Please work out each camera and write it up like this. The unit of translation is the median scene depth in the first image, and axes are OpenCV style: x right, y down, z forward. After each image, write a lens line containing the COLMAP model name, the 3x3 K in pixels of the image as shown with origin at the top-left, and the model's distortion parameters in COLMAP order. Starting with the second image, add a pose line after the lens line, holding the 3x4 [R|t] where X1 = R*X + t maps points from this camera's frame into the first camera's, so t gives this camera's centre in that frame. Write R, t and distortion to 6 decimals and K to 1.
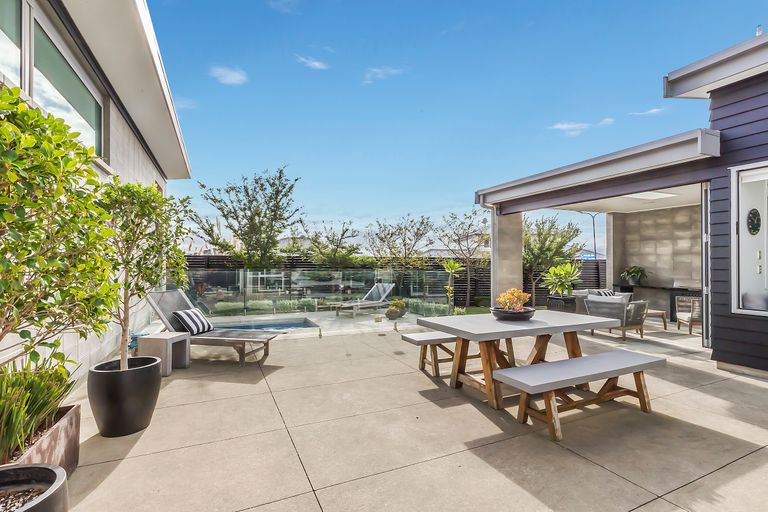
lens RADIAL K [[351.9, 0, 388.3], [0, 351.9, 261.5], [0, 0, 1]] dist [0.008423, 0.000245]
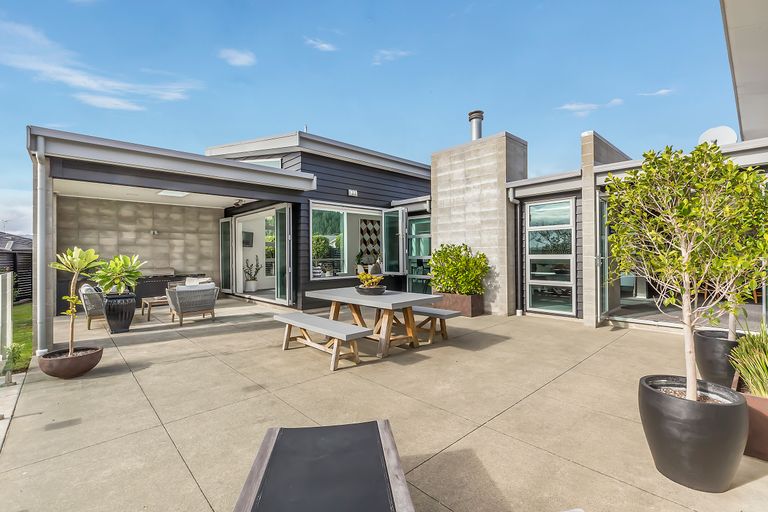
lens RADIAL K [[351.9, 0, 371.3], [0, 351.9, 252.7], [0, 0, 1]] dist [0.008423, 0.000245]
pose [[-0.266933, 0.001269, 0.963714, -0.820493], [0.000010, 0.999999, -0.001314, 0.004979], [-0.963715, -0.000341, -0.266933, 1.177036]]
